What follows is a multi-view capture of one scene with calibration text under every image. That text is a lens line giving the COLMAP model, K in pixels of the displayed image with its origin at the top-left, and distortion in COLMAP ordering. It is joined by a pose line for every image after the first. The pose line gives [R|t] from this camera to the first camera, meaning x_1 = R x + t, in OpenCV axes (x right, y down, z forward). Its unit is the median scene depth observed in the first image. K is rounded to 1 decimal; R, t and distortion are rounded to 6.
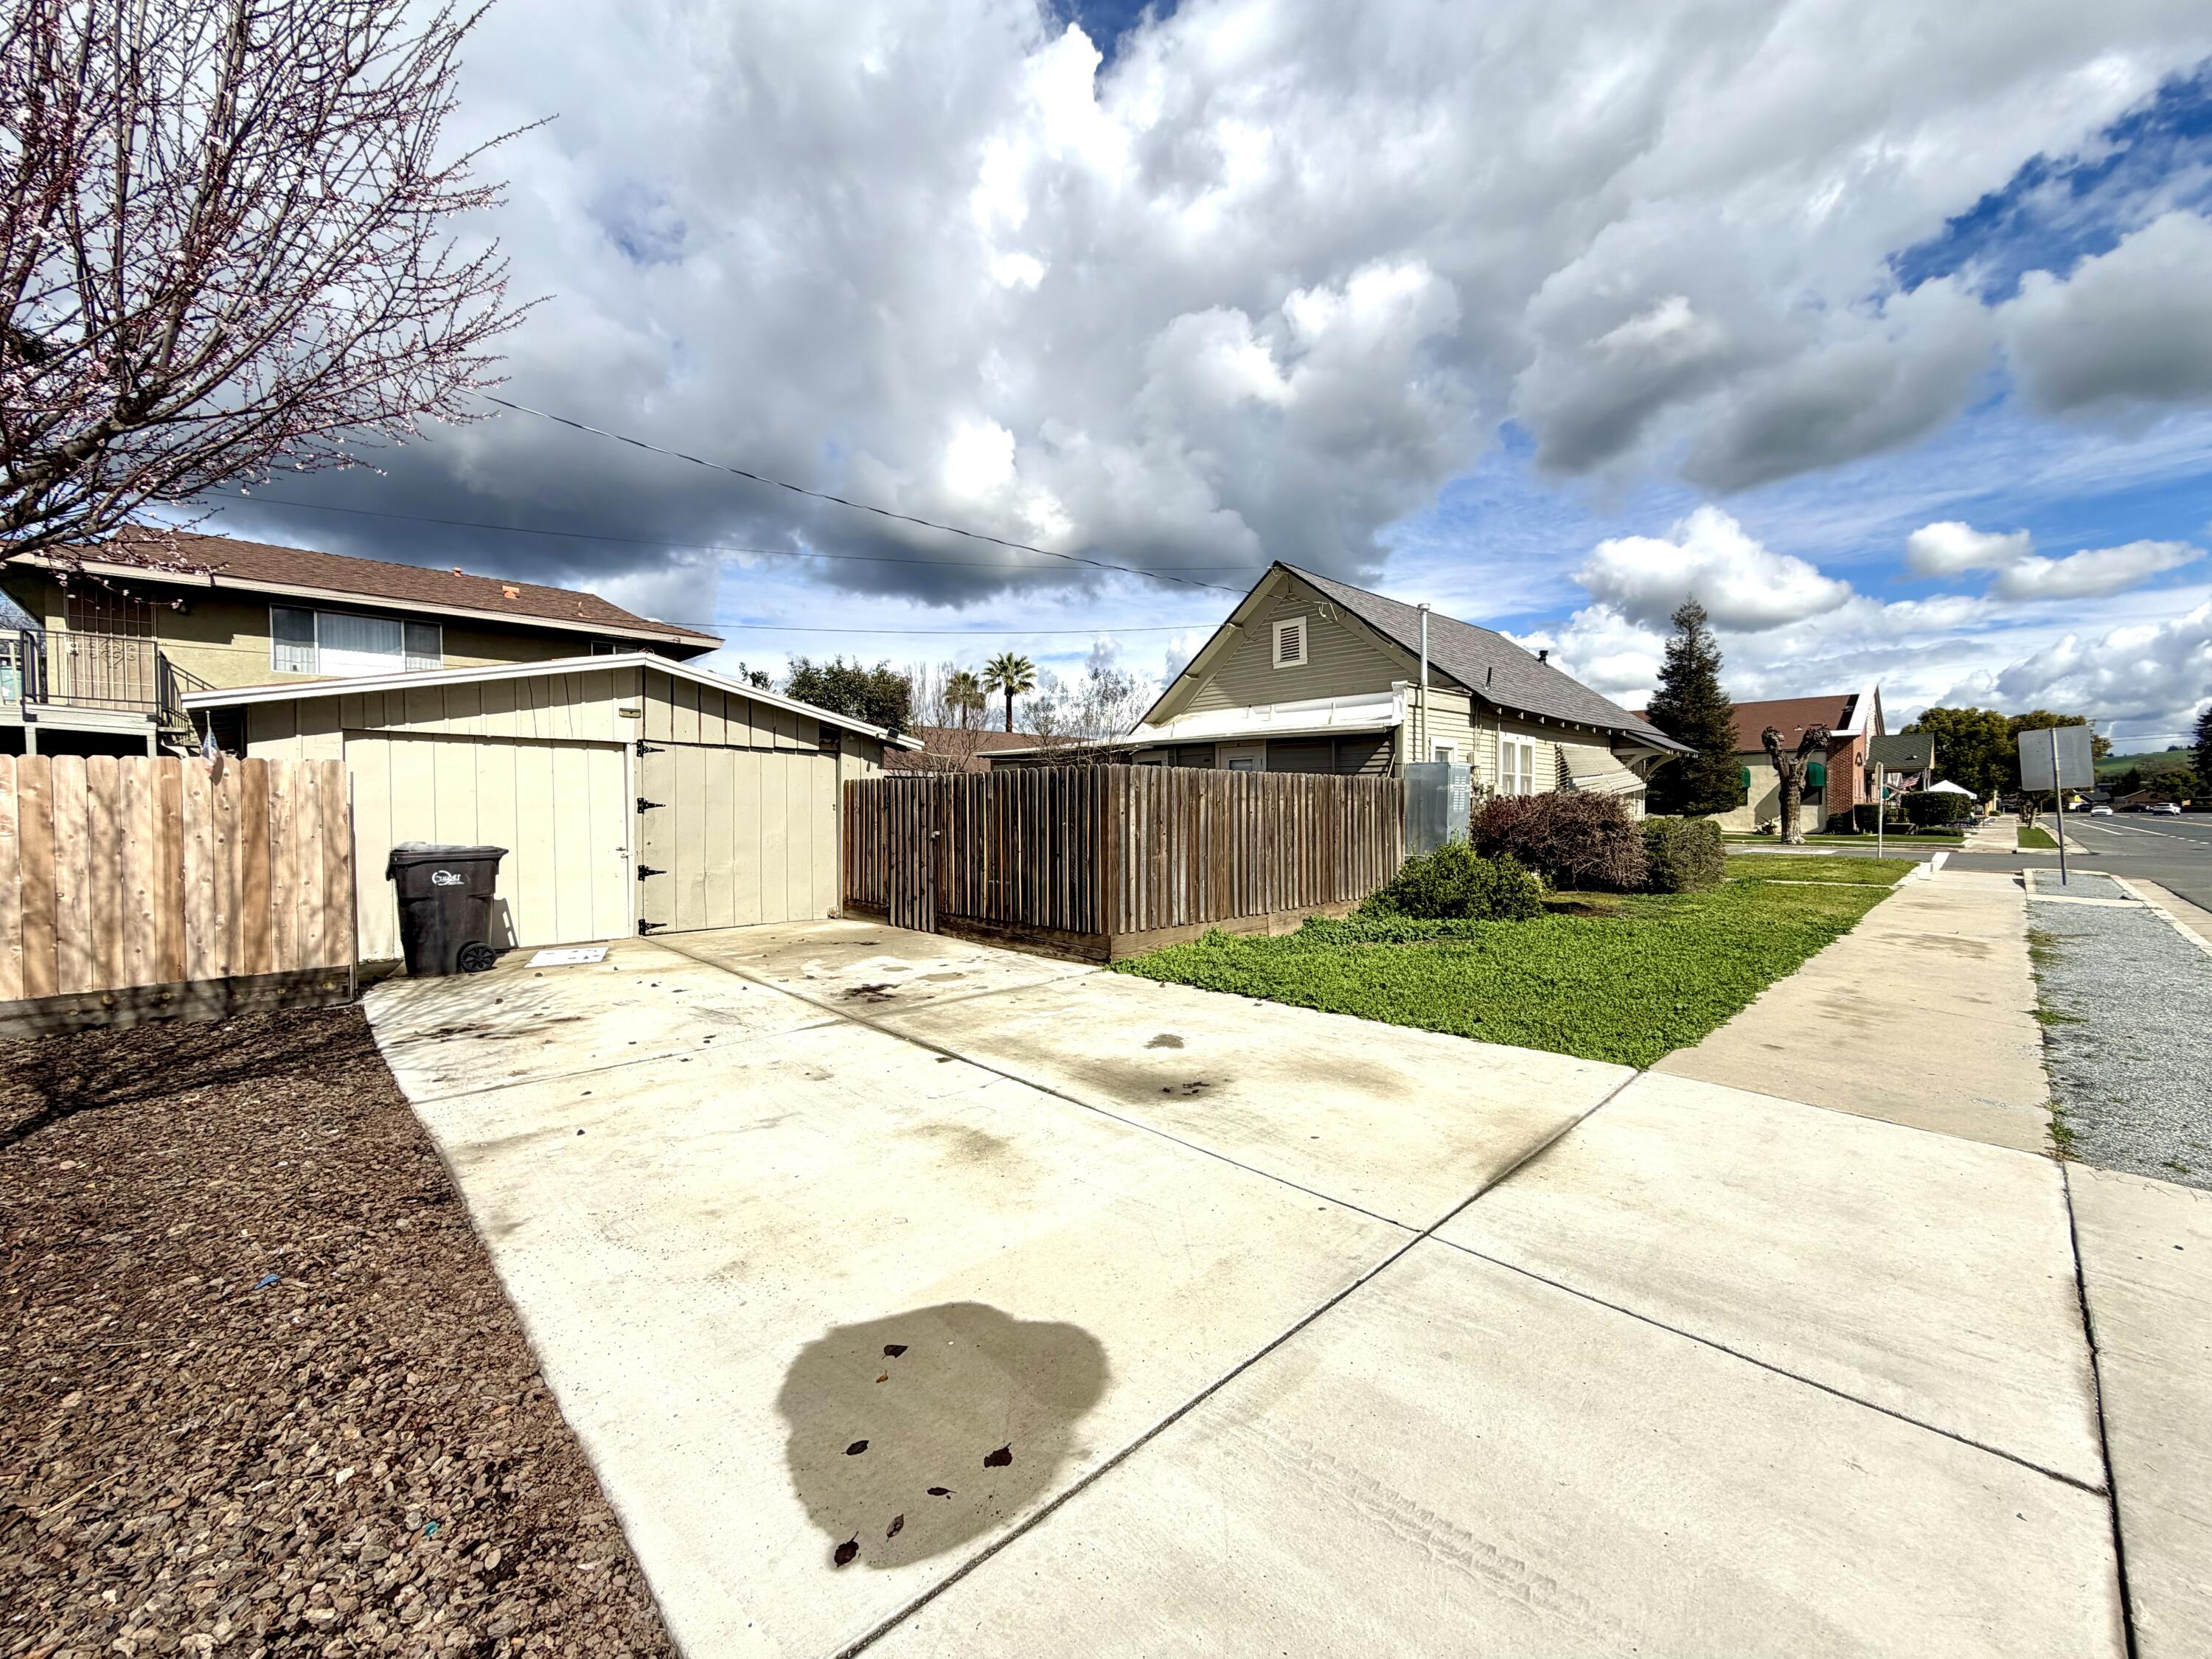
lens RADIAL K [[881.5, 0, 1114.6], [0, 881.5, 830.1], [0, 0, 1]] dist [0.001201, 0.000175]
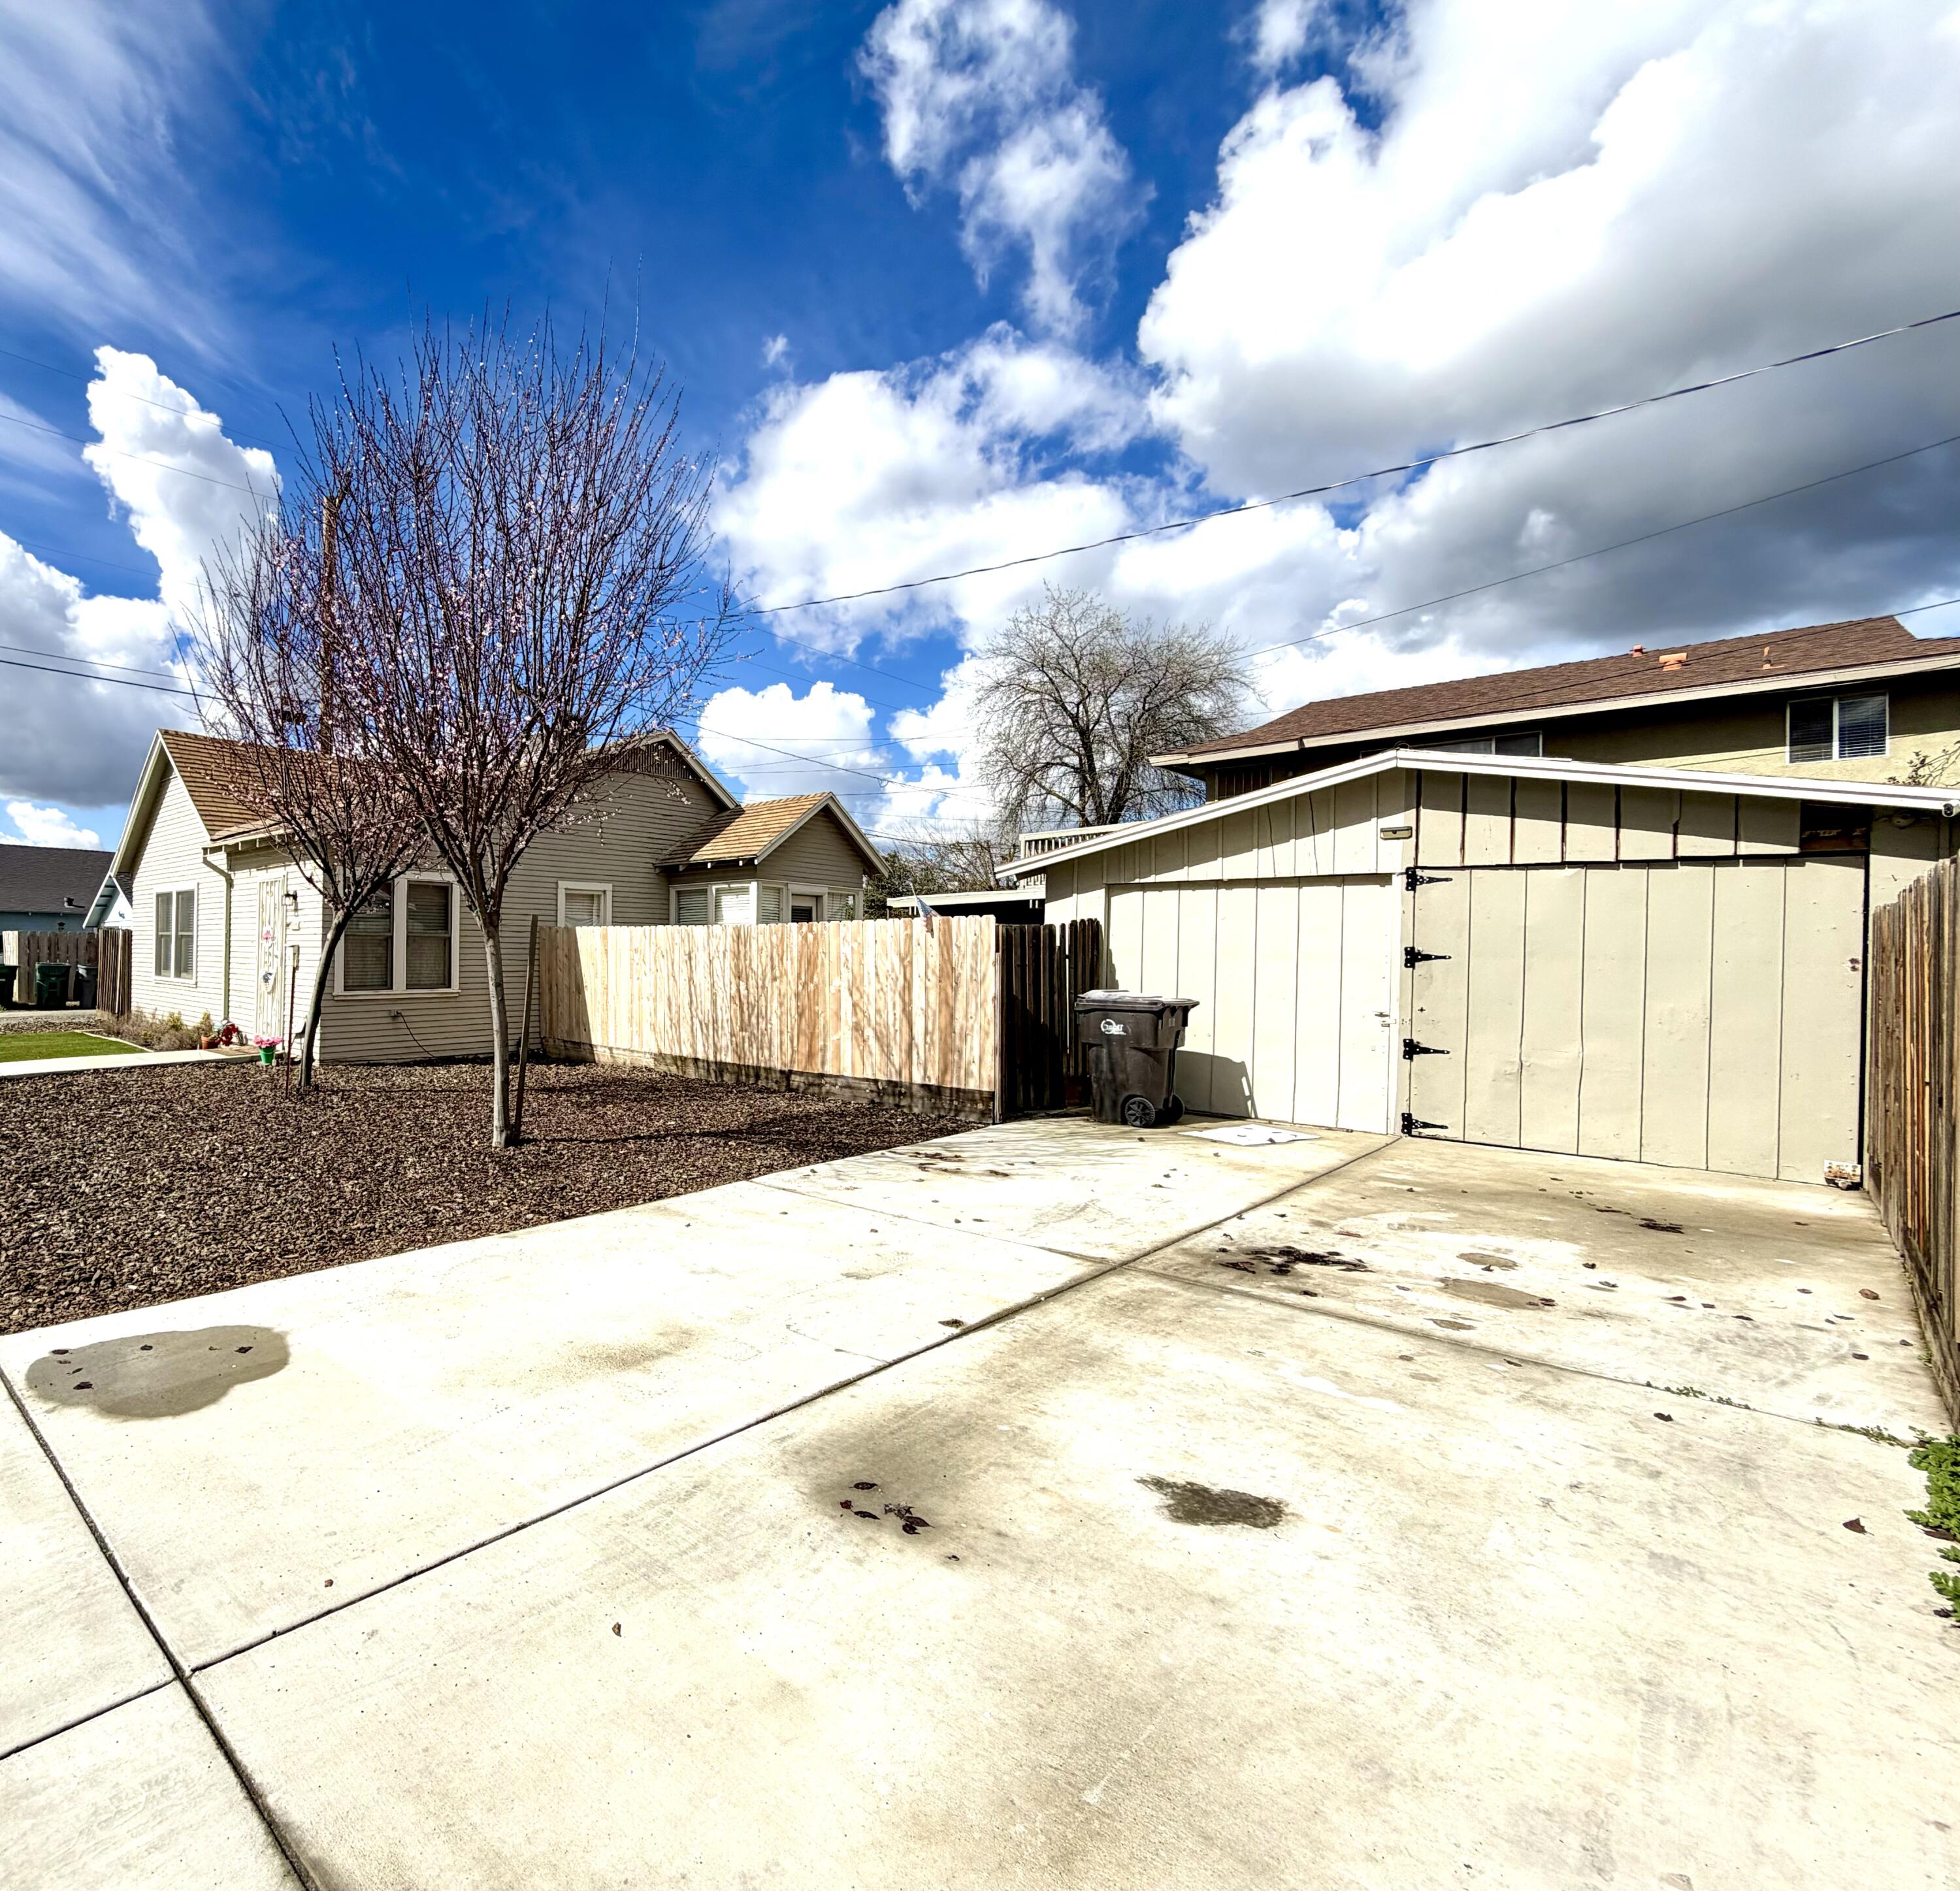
lens RADIAL K [[1255.2, 0, 976.3], [0, 1255.2, 946.3], [0, 0, 1]] dist [-0.002358, 0.001659]
pose [[-0.032760, -0.001935, -0.999461, 0.735364], [-0.033910, 0.999425, -0.000824, -0.034037], [0.998888, 0.033865, -0.032807, 0.959769]]
